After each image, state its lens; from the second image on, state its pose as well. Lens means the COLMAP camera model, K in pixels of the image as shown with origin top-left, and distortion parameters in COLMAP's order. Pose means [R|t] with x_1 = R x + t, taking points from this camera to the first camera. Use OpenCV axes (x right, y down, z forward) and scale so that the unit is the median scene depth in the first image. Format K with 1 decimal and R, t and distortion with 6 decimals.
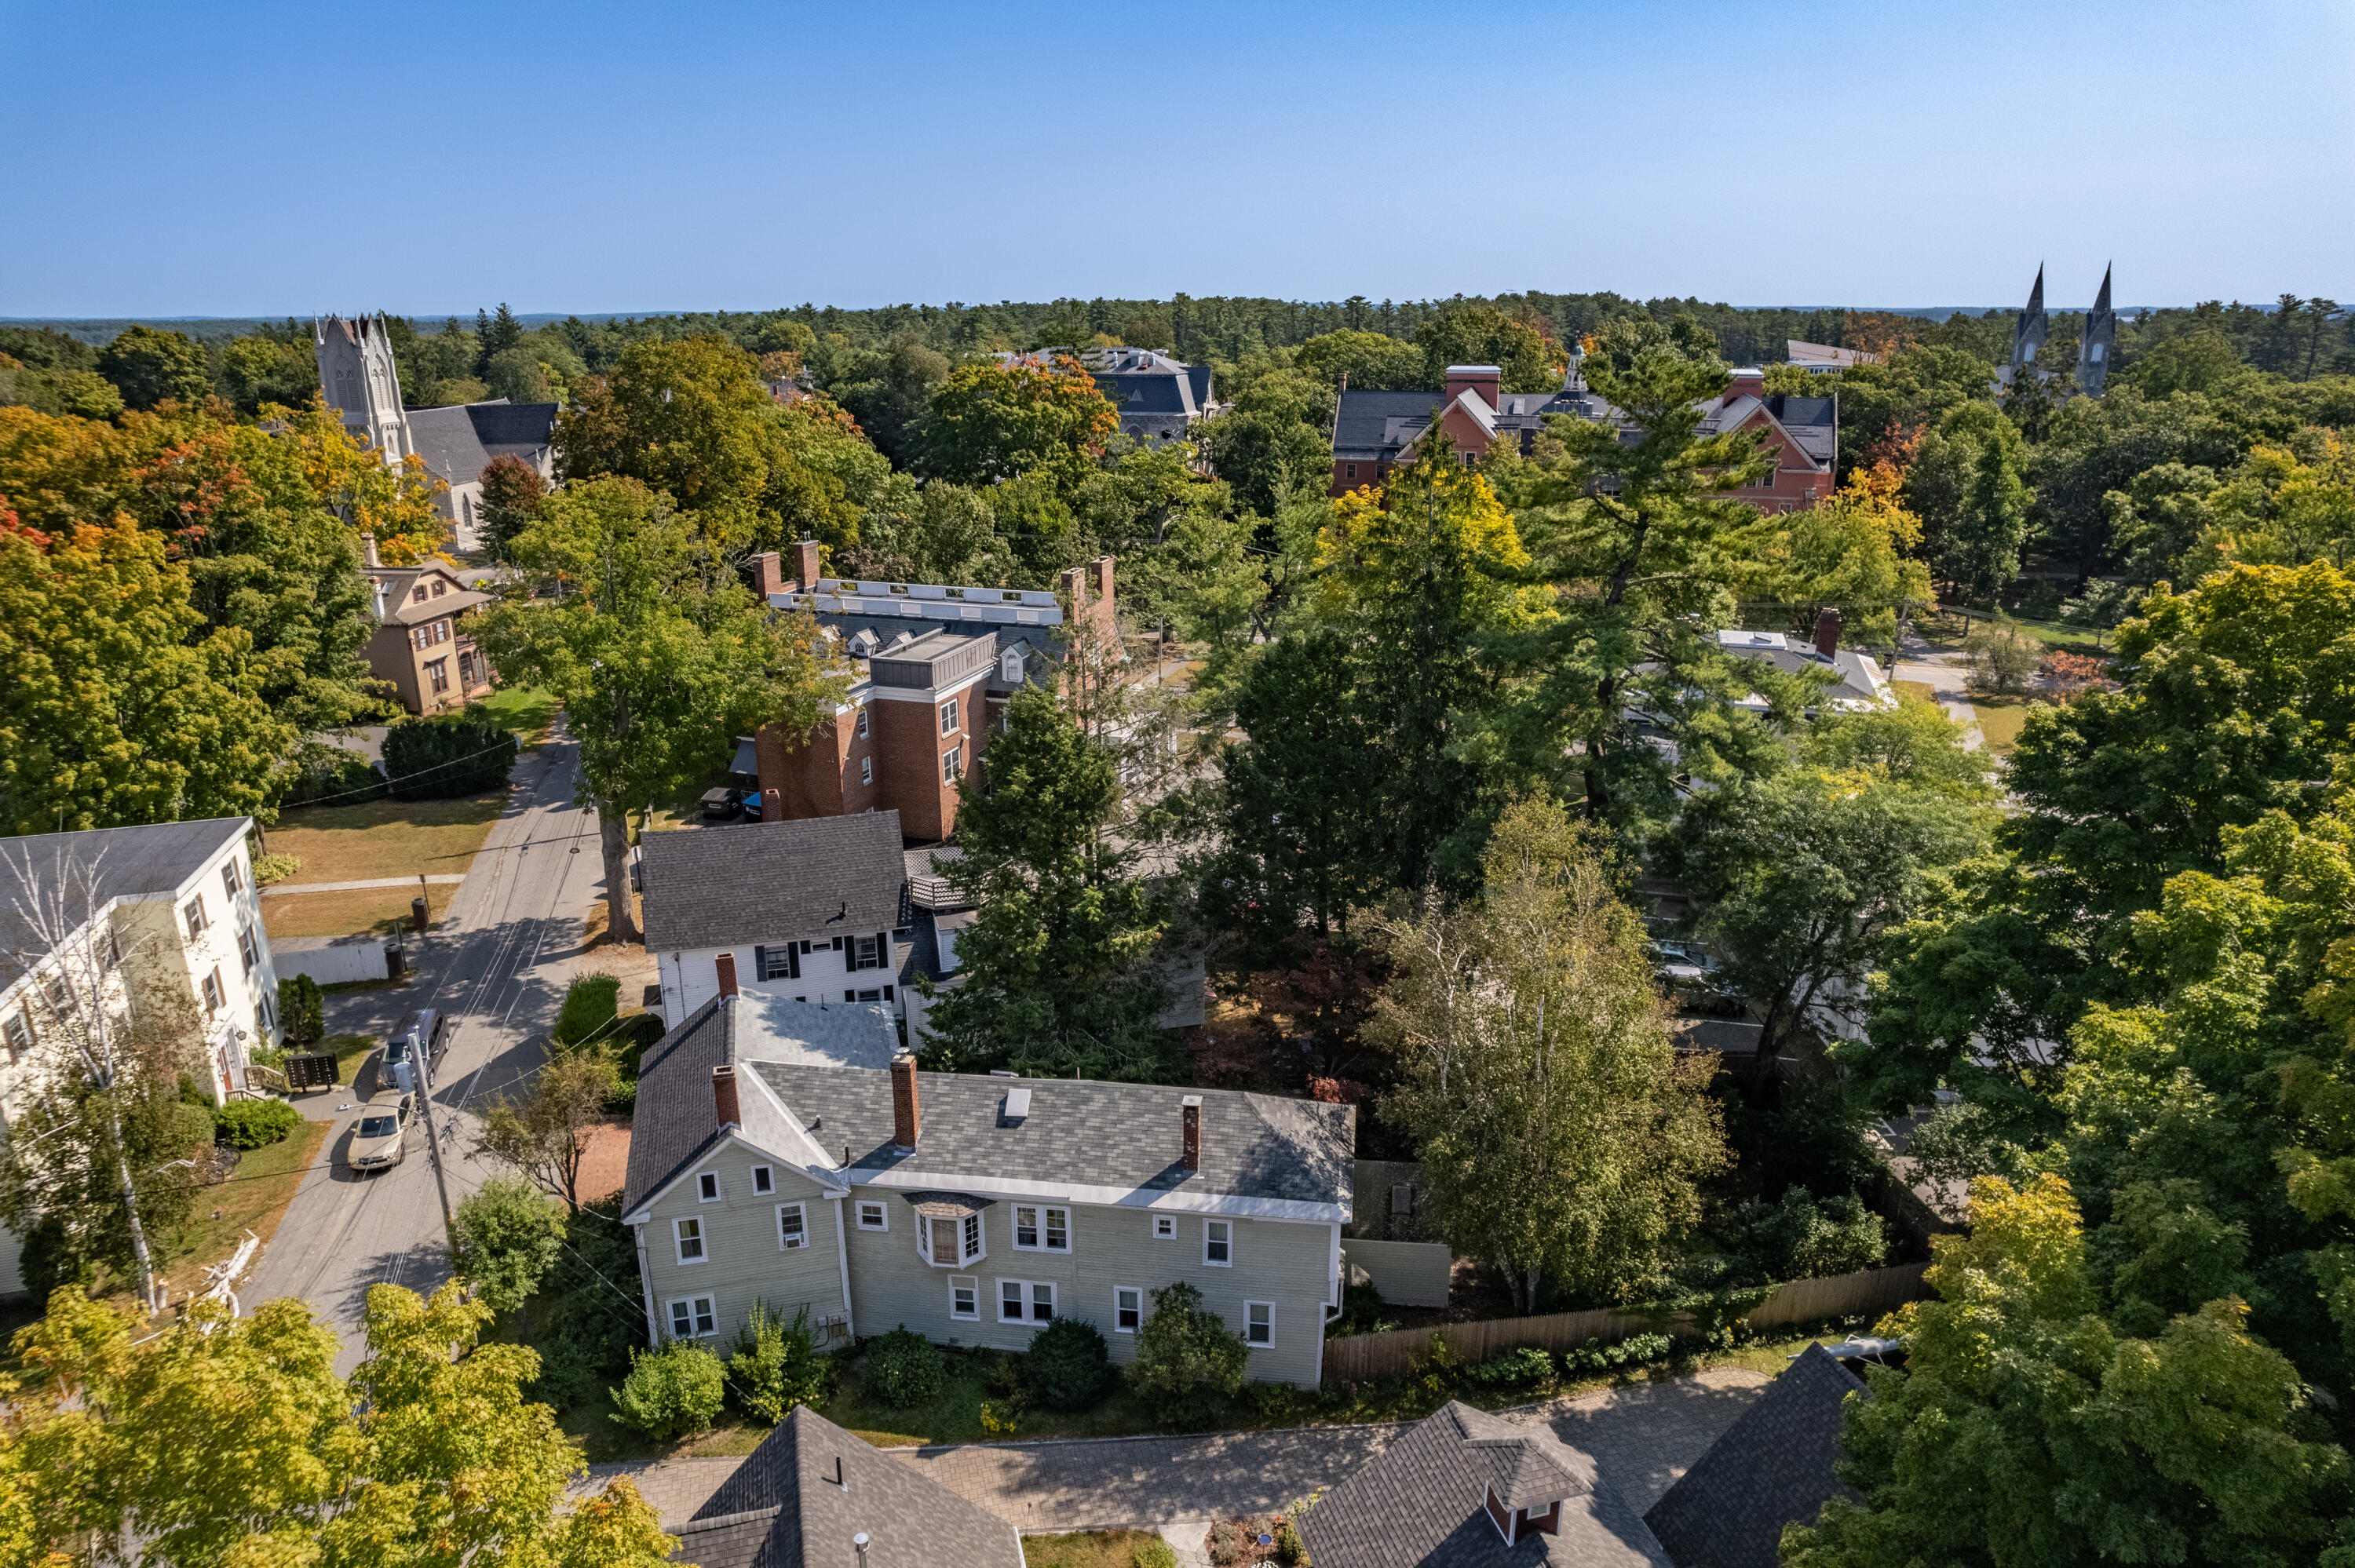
lens RADIAL K [[1507.6, 0, 1178.2], [0, 1507.6, 800.8], [0, 0, 1]] dist [-0.079895, 0.072688]
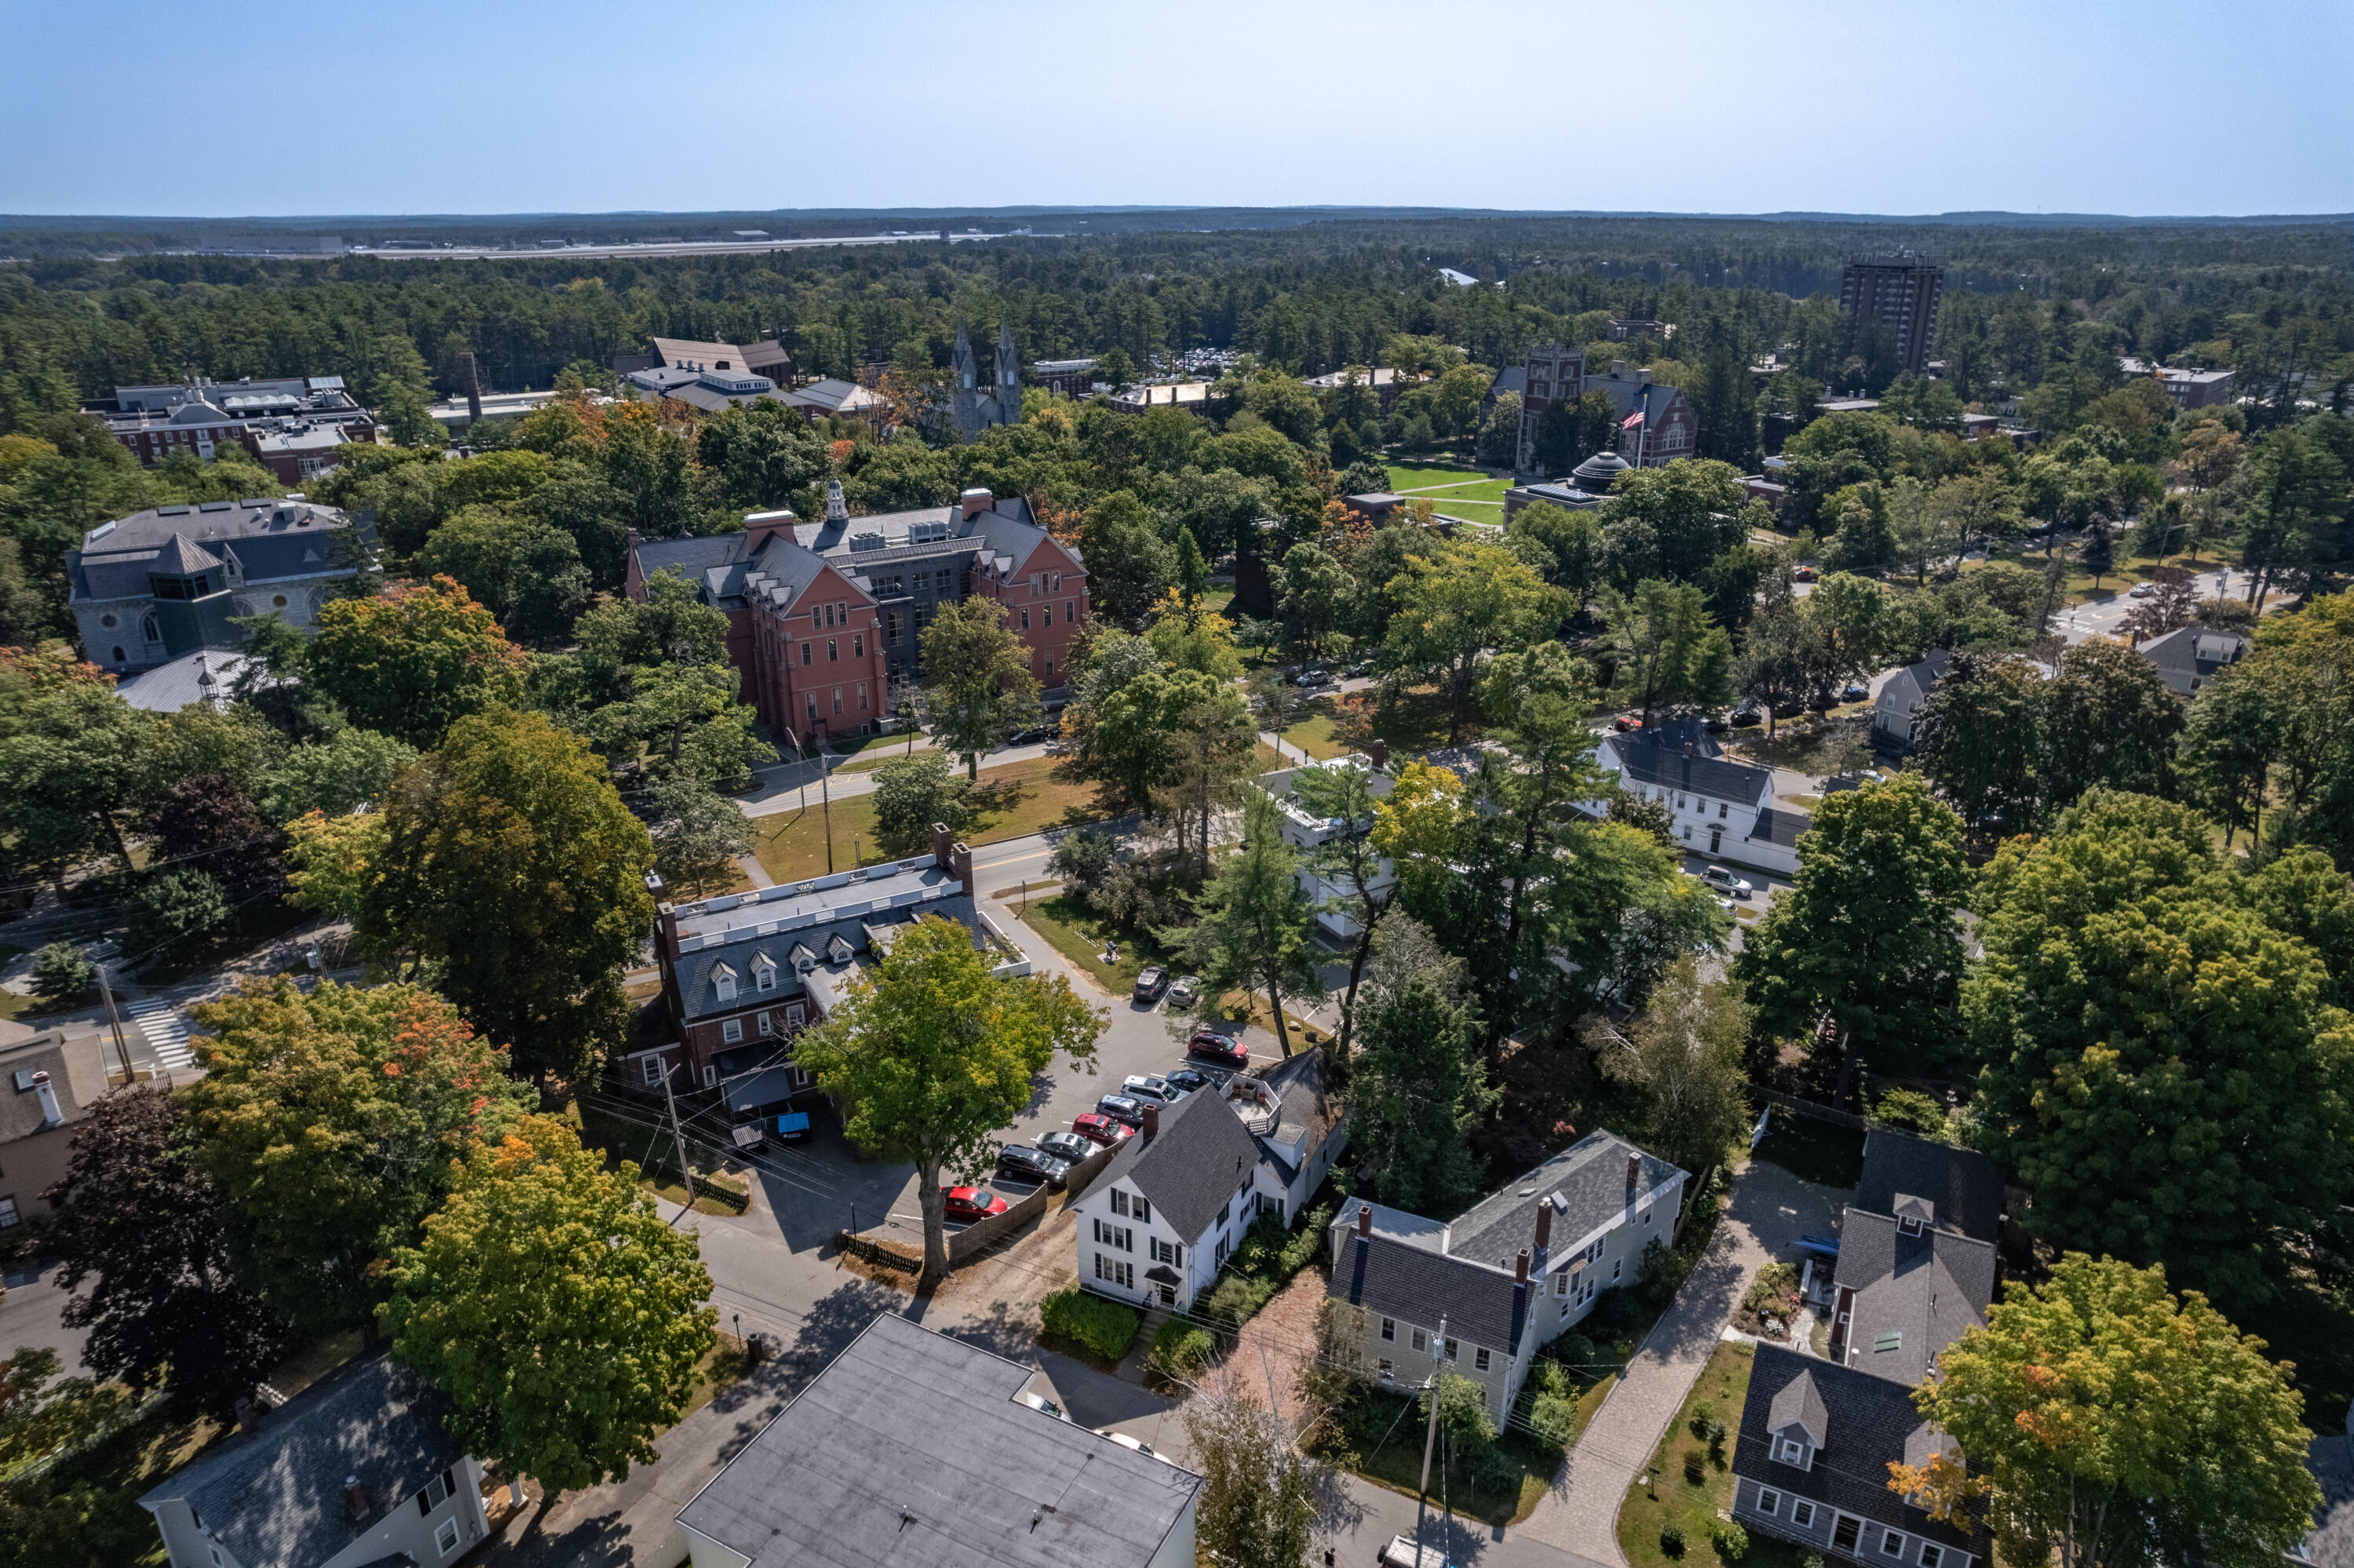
lens RADIAL K [[1503.1, 0, 1176.3], [0, 1503.1, 802.2], [0, 0, 1]] dist [-0.078915, 0.070333]
pose [[0.674221, -0.272213, 0.686532, -1.169817], [0.230808, 0.960695, 0.154250, -0.502040], [-0.701537, 0.054459, 0.710549, -0.011927]]
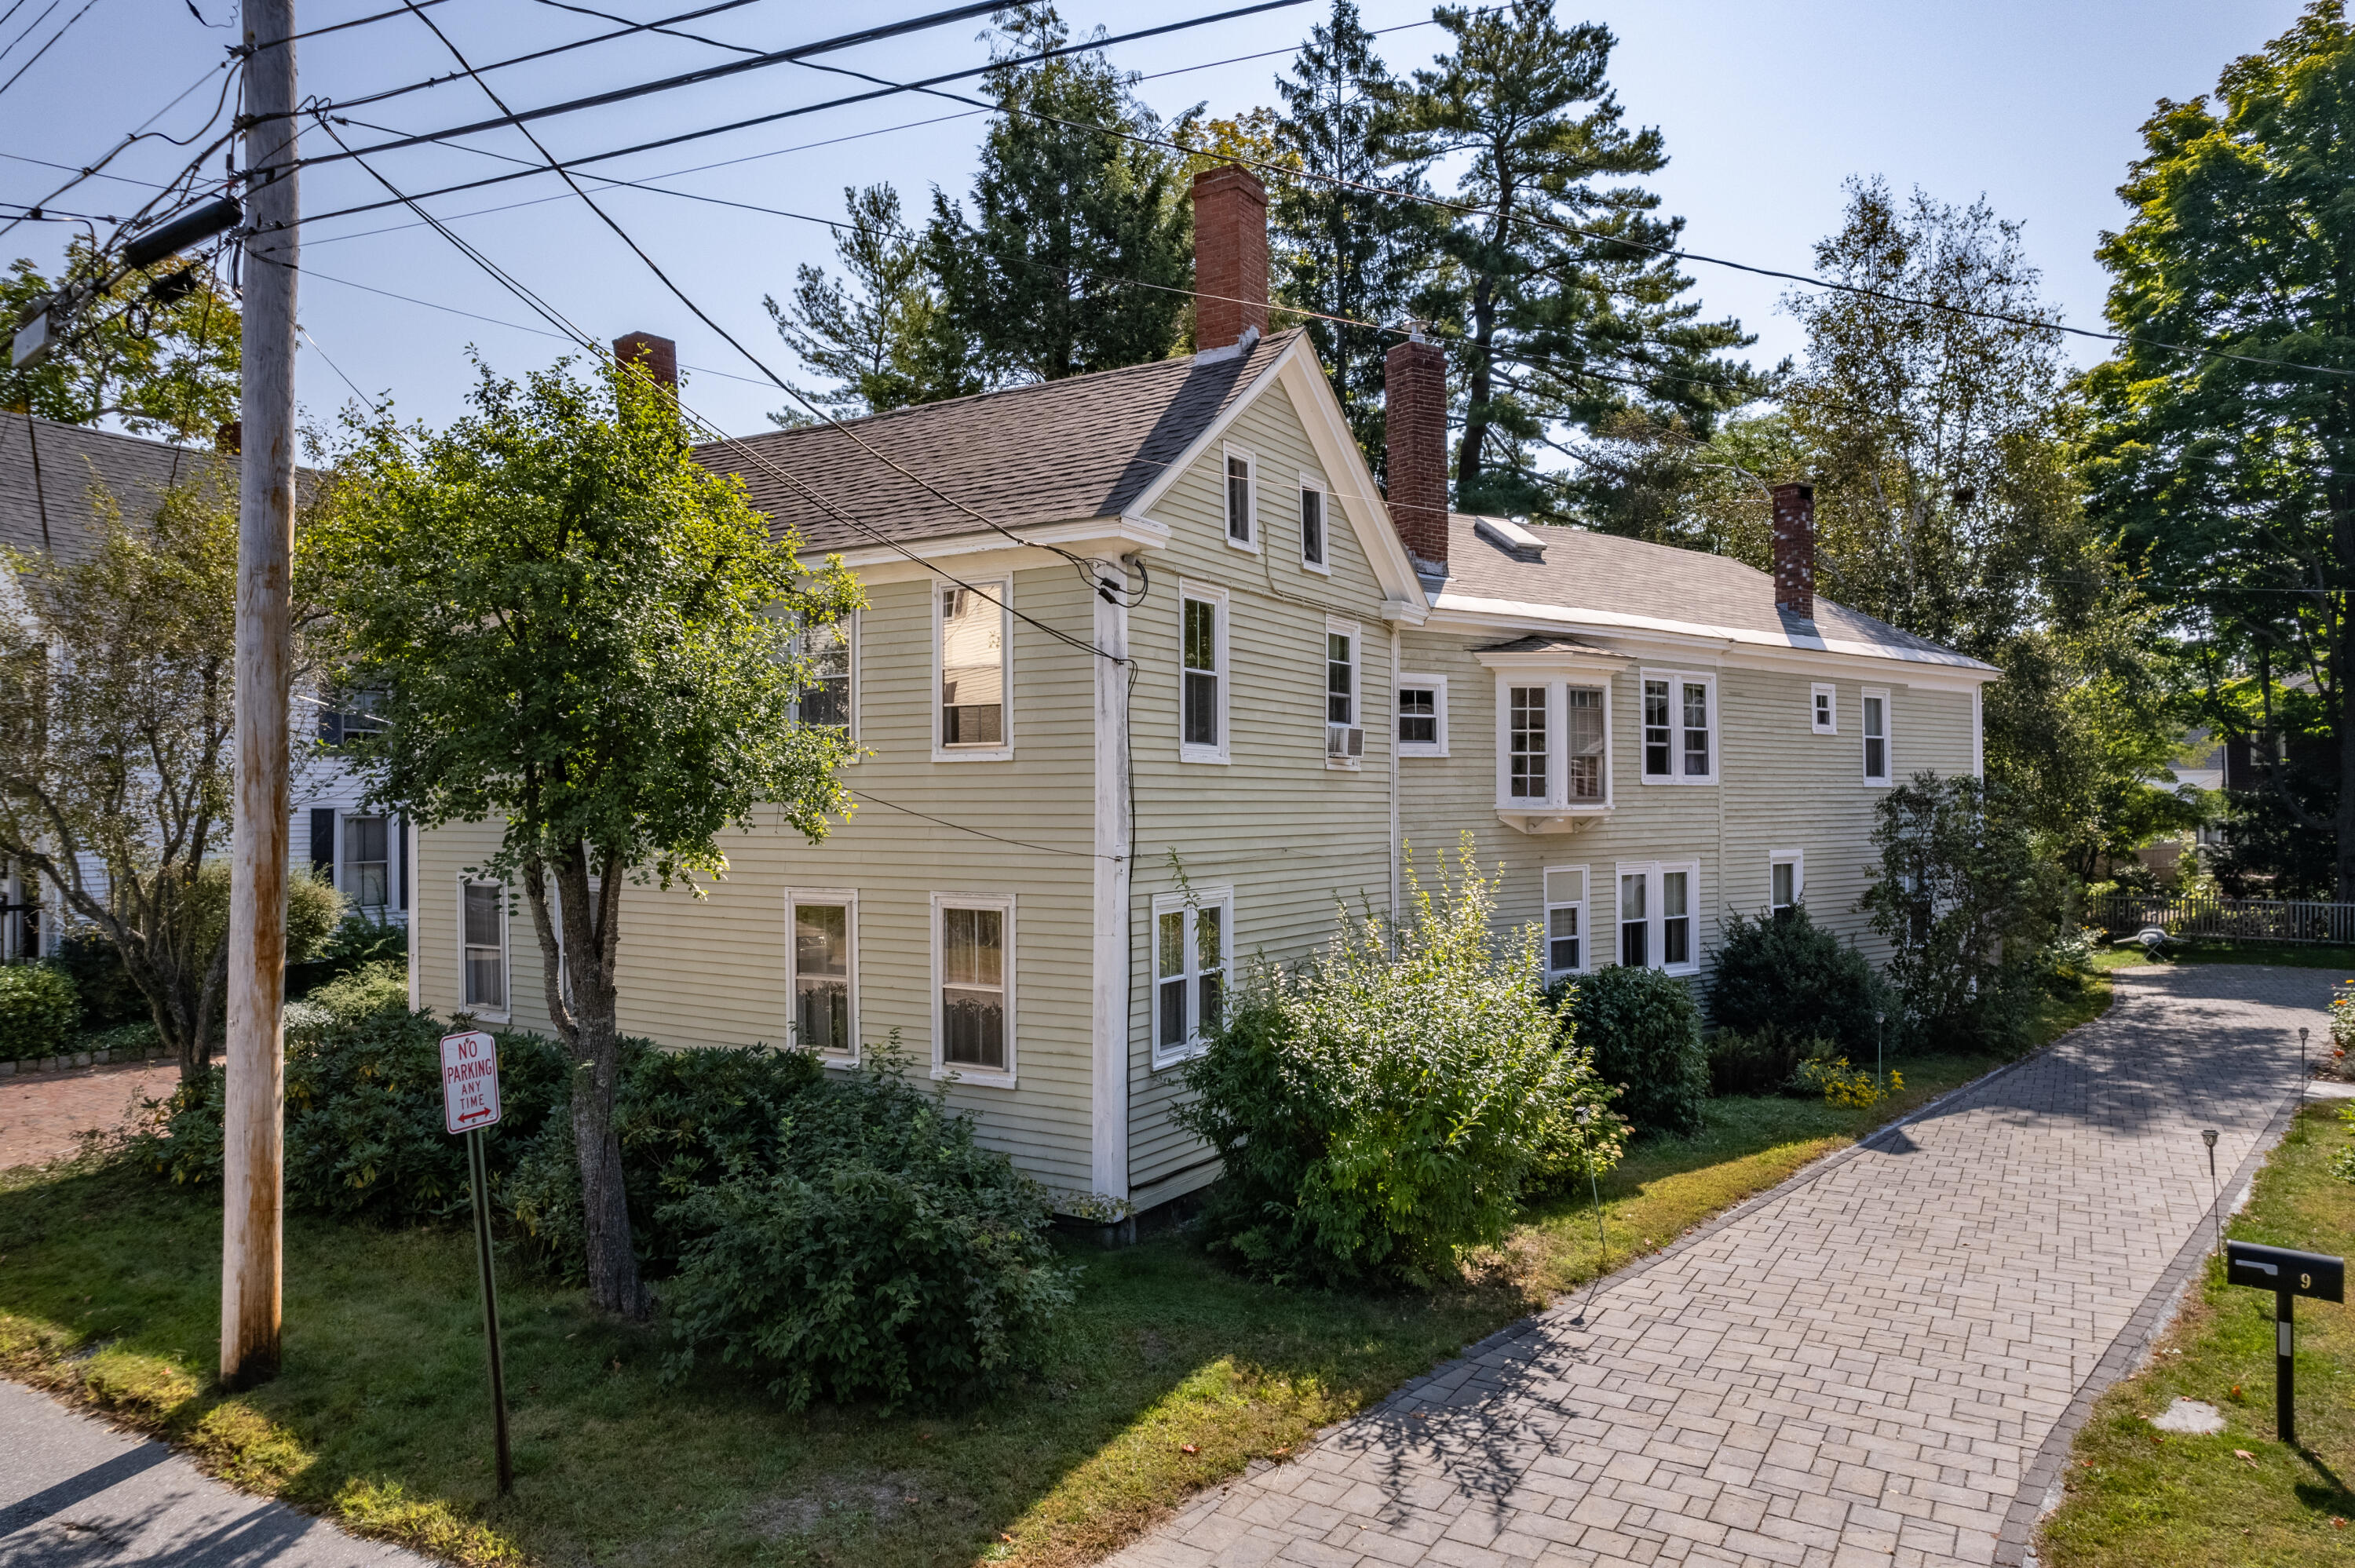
lens RADIAL K [[1507.6, 0, 1178.2], [0, 1507.6, 800.8], [0, 0, 1]] dist [-0.079895, 0.072688]
pose [[0.729326, -0.001355, 0.684164, -0.384506], [0.220957, 0.946878, -0.233667, 0.276954], [-0.647504, 0.321590, 0.690883, 0.565721]]
